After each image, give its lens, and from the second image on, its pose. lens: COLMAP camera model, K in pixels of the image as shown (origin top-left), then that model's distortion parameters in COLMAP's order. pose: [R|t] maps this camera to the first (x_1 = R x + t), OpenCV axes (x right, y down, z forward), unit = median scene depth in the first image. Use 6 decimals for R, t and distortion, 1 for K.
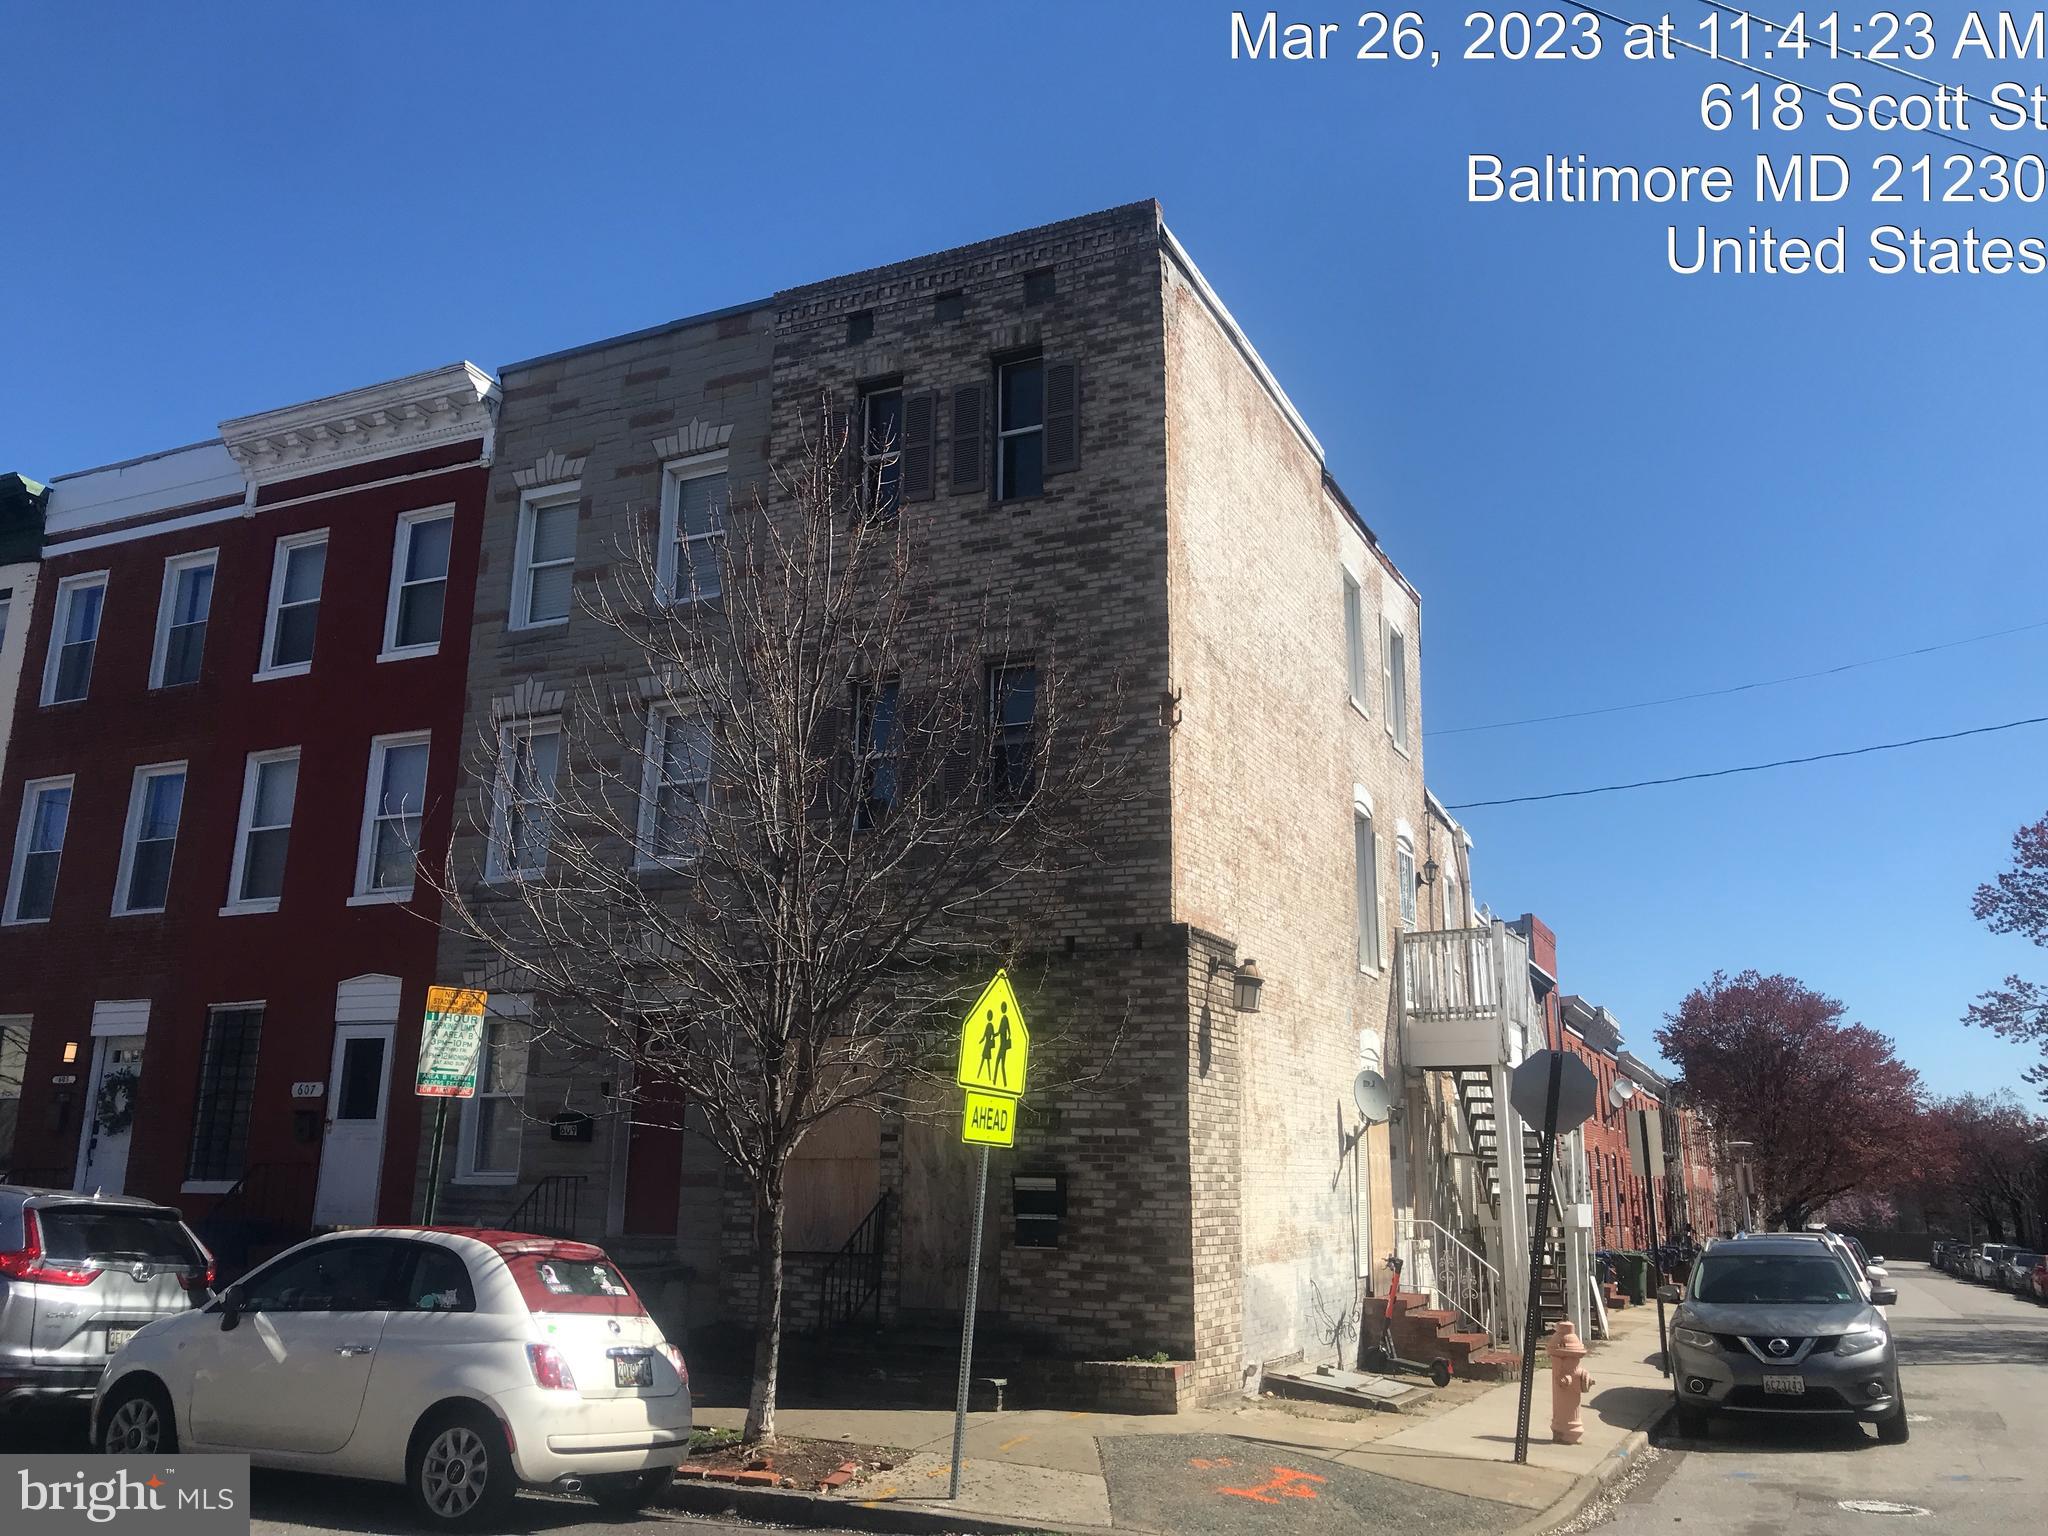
lens RADIAL K [[1694.3, 0, 1024.0], [0, 1694.3, 768.0], [0, 0, 1]] dist [0.110074, -0.244031]
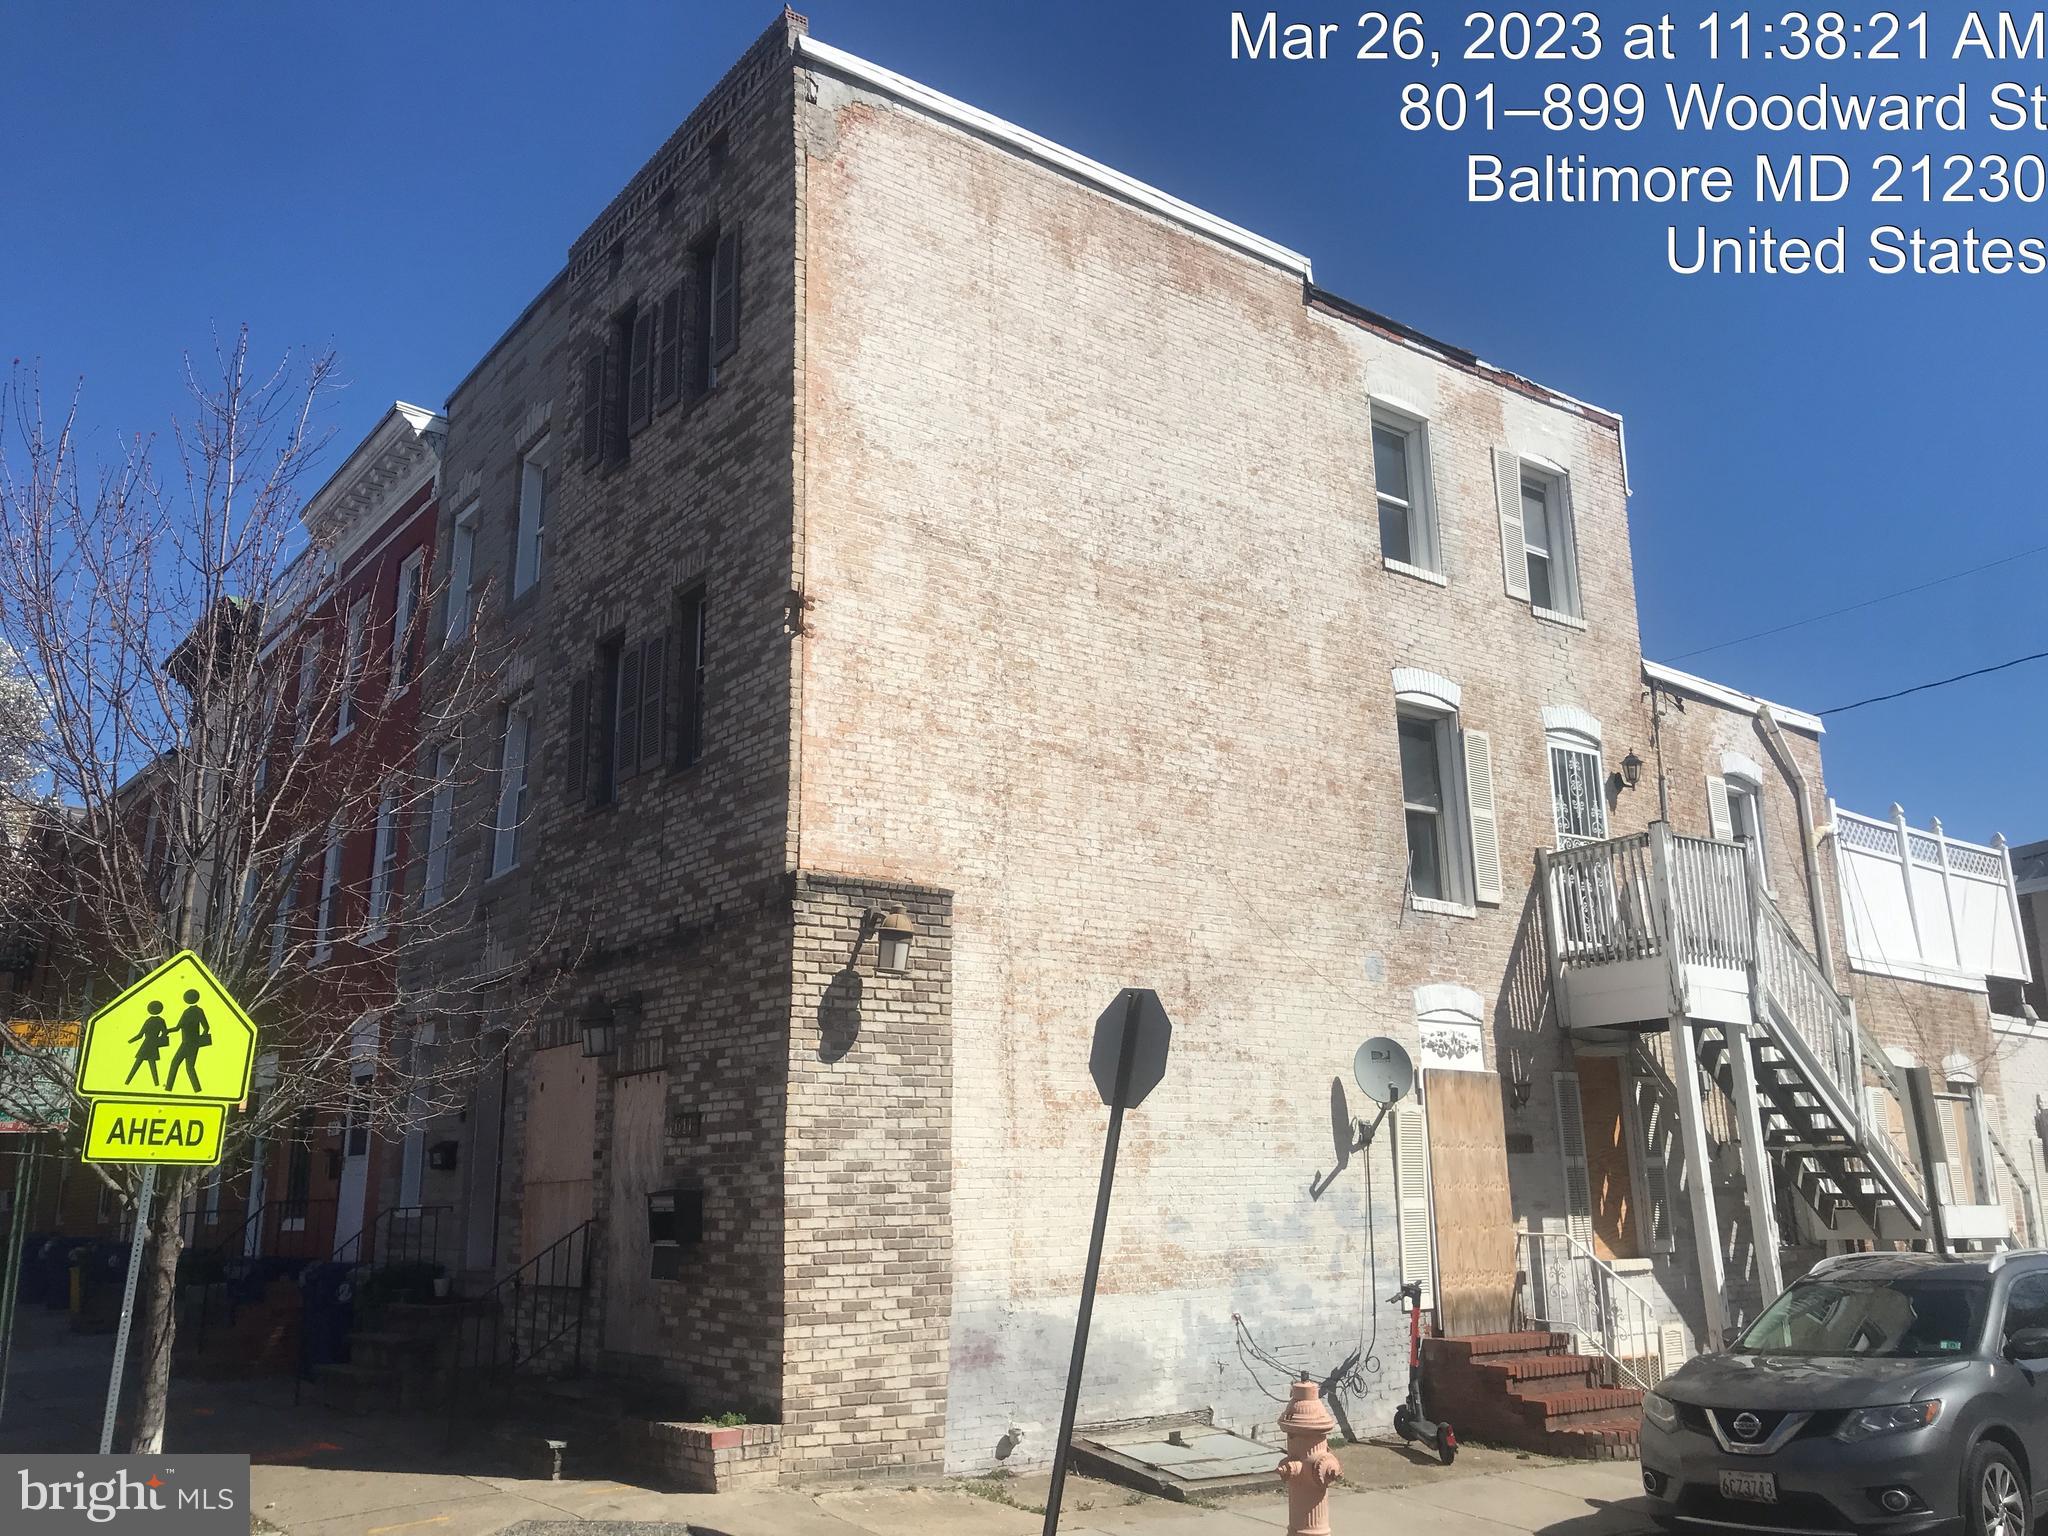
lens RADIAL K [[1694.3, 0, 1024.0], [0, 1694.3, 768.0], [0, 0, 1]] dist [0.110074, -0.244031]
pose [[0.884373, -0.139381, -0.445486, 0.490954], [0.134476, 0.989993, -0.042782, 0.081671], [0.446990, -0.022072, 0.894266, 0.297117]]
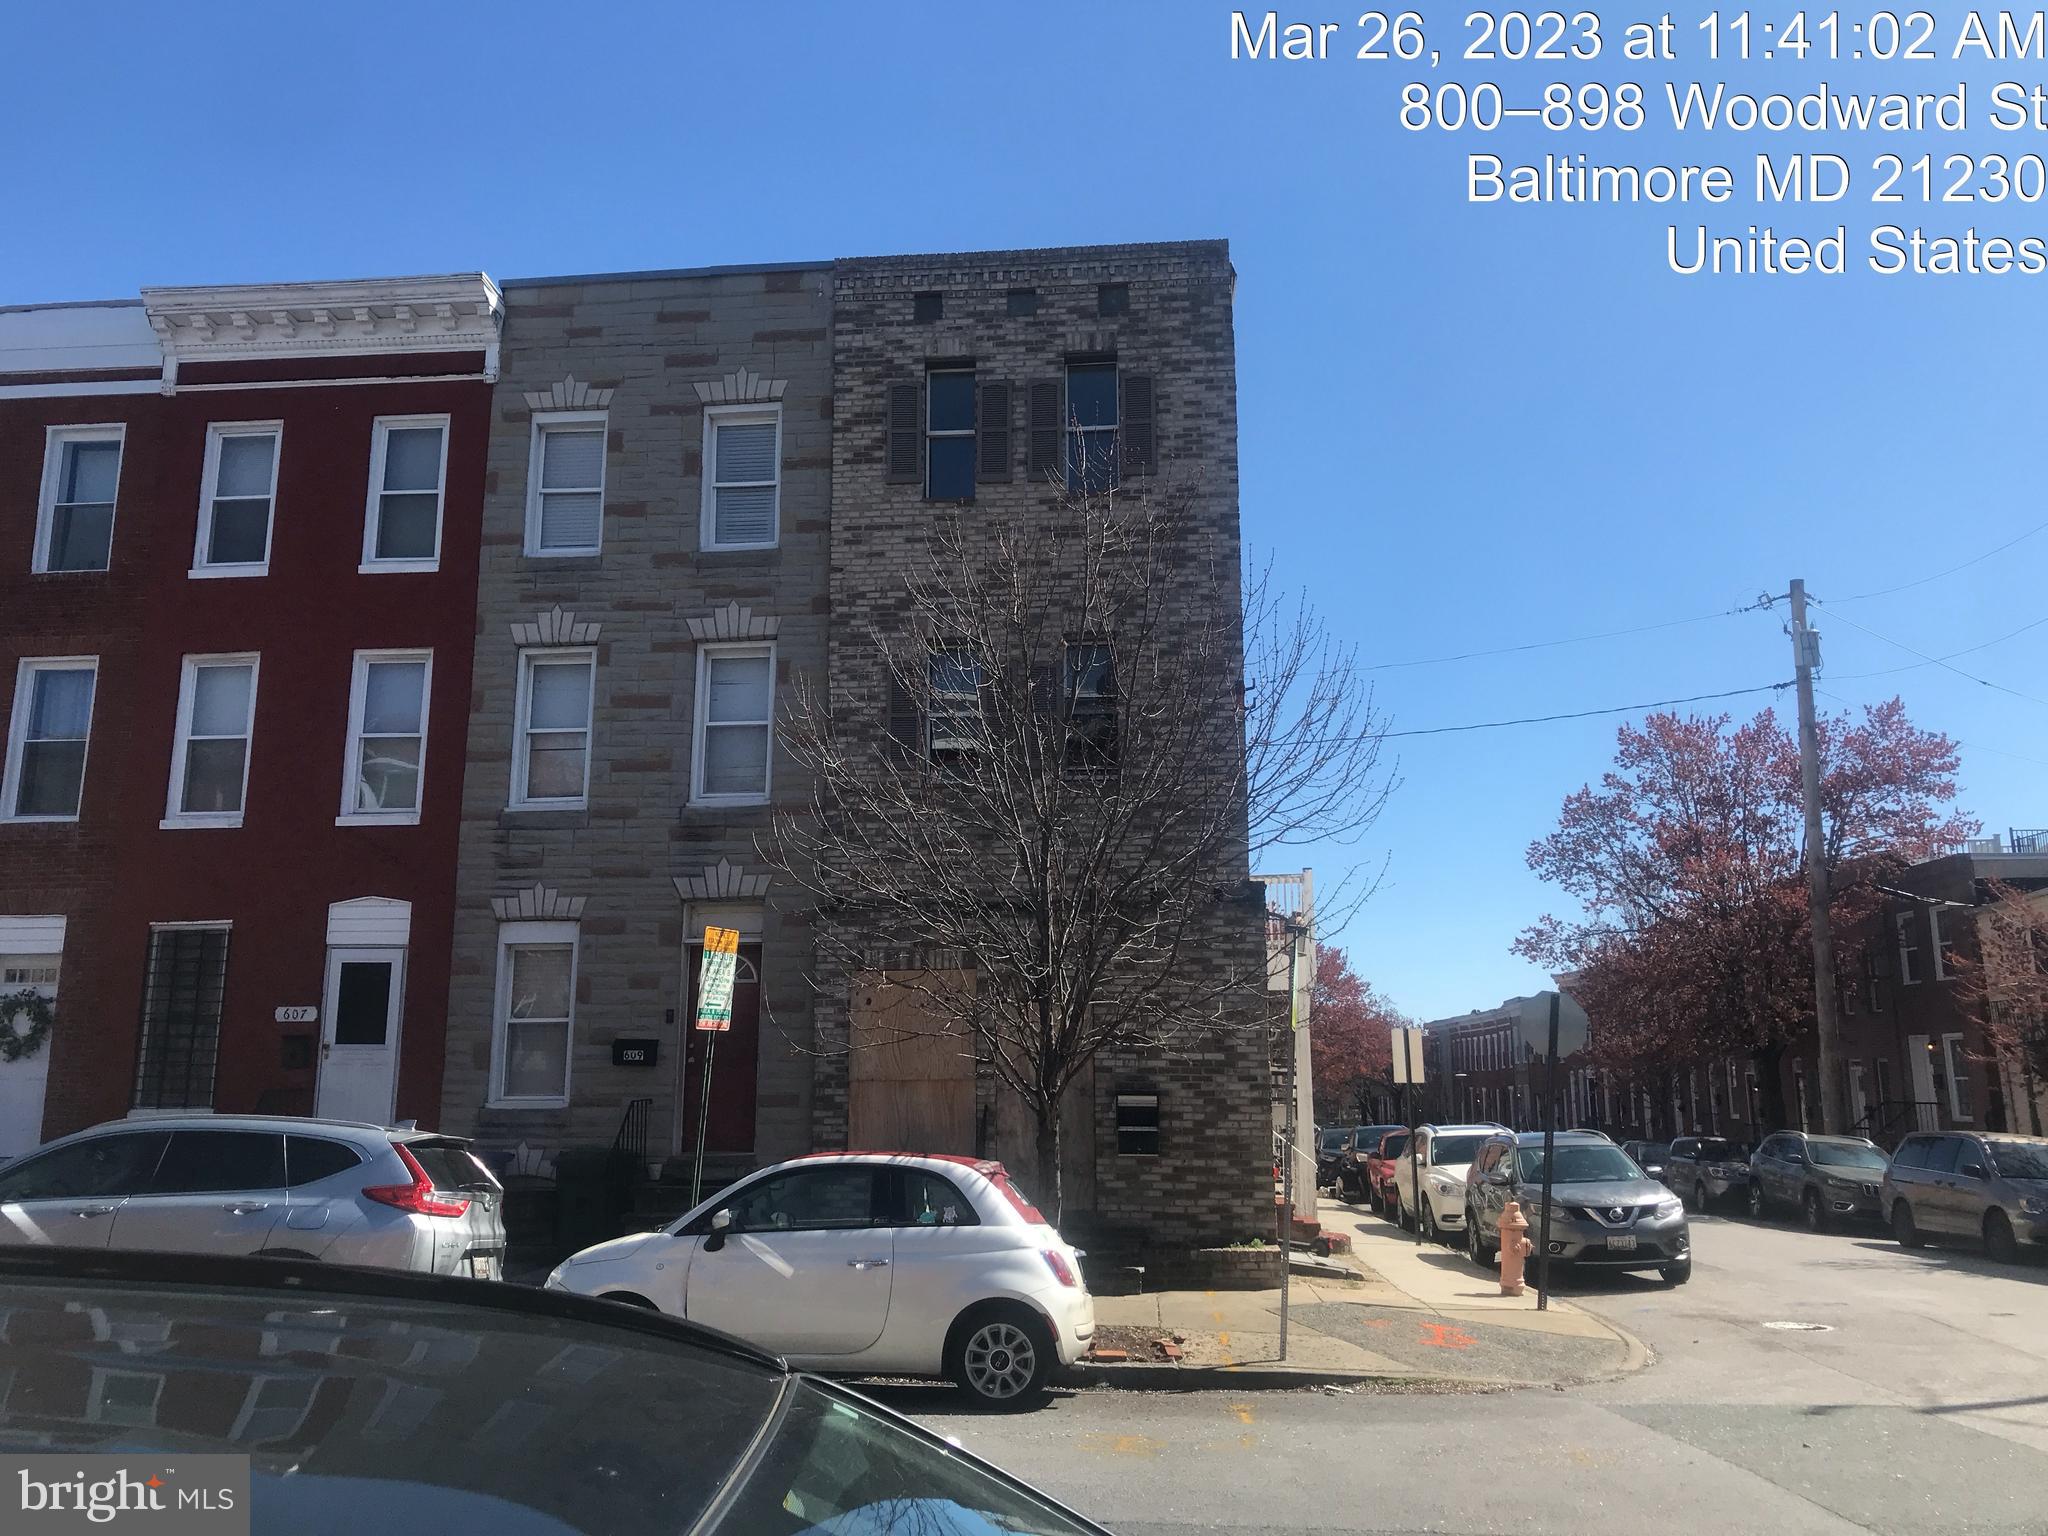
lens RADIAL K [[1681.5, 0, 1024.0], [0, 1681.5, 768.0], [0, 0, 1]] dist [0.115576, -0.220700]
pose [[0.940371, 0.049625, 0.336511, -0.405733], [-0.068466, 0.996667, 0.044349, -0.024065], [-0.333189, -0.064744, 0.940634, -0.035708]]
